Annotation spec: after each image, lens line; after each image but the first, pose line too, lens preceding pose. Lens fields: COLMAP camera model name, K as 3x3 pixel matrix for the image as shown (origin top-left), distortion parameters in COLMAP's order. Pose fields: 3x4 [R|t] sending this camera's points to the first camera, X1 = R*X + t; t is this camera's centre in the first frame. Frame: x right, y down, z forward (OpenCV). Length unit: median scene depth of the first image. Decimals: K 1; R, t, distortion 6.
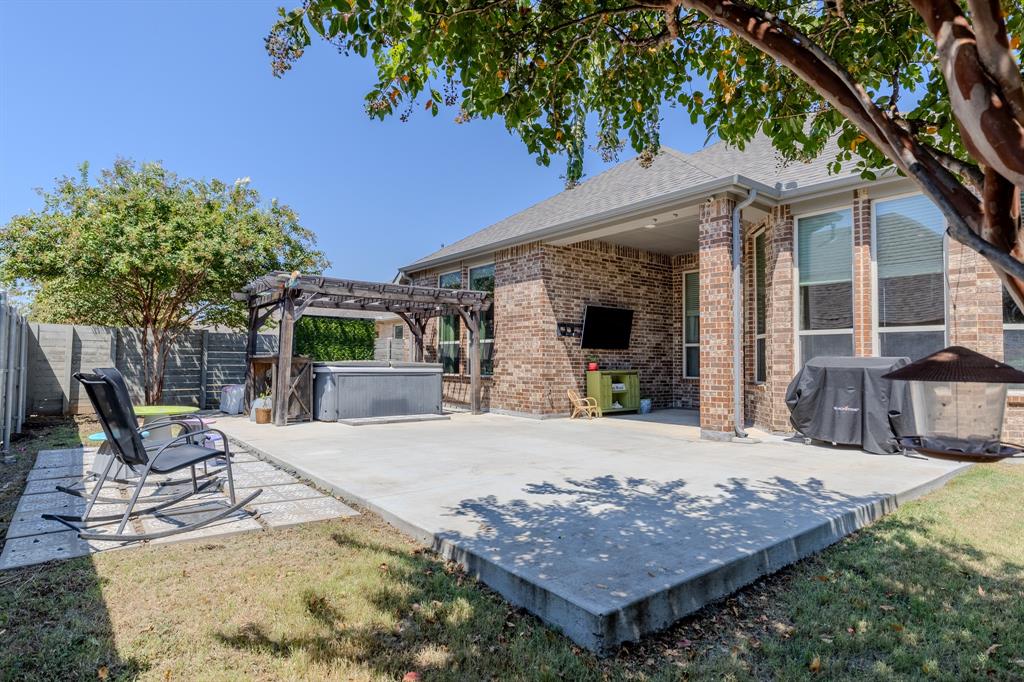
lens RADIAL K [[555.6, 0, 512.0], [0, 555.6, 341.9], [0, 0, 1]] dist [0.001270, 0.000346]
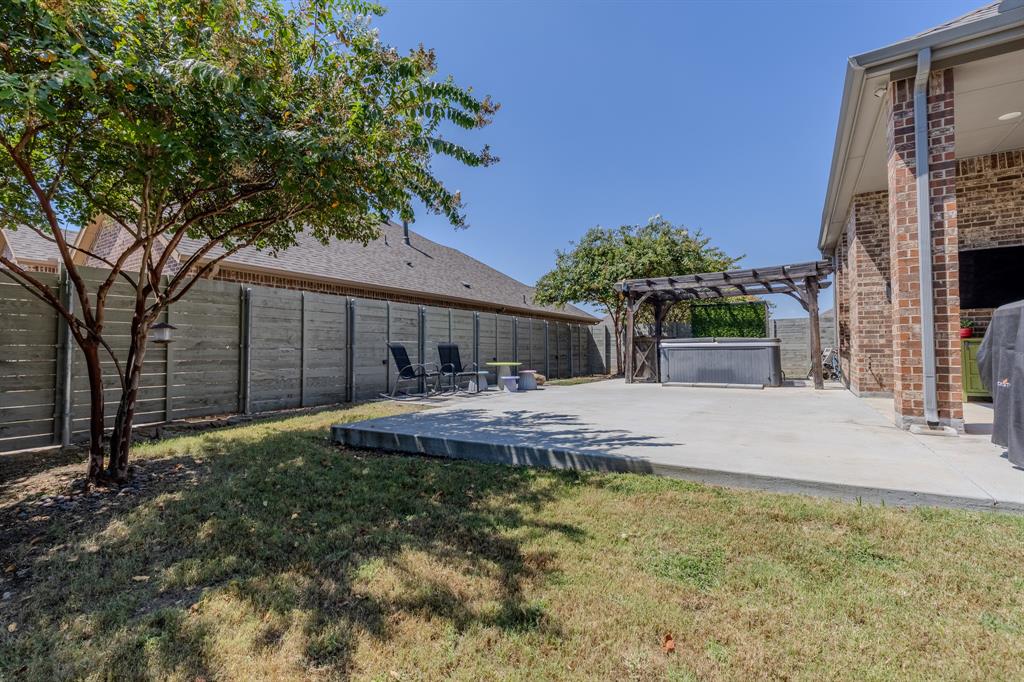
lens RADIAL K [[466.7, 0, 508.5], [0, 466.7, 342.3], [0, 0, 1]] dist [0.002345, 0.000137]
pose [[0.328162, -0.033631, -0.944023, 0.520050], [0.045007, 0.998788, -0.019937, 0.040262], [0.943549, -0.035945, 0.329278, 0.226467]]
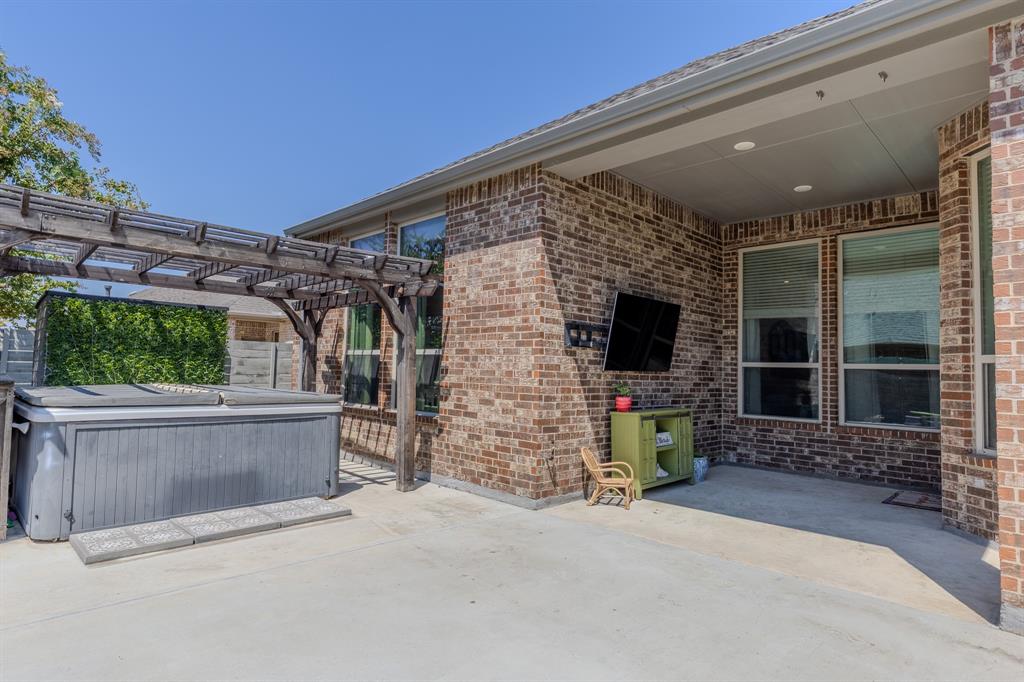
lens RADIAL K [[555.6, 0, 508.6], [0, 555.6, 338.9], [0, 0, 1]] dist [0.001270, 0.000346]
pose [[0.993266, 0.024341, 0.113273, -0.029962], [-0.022470, 0.999590, -0.017769, -0.007112], [-0.113659, 0.015104, 0.993405, 0.454143]]
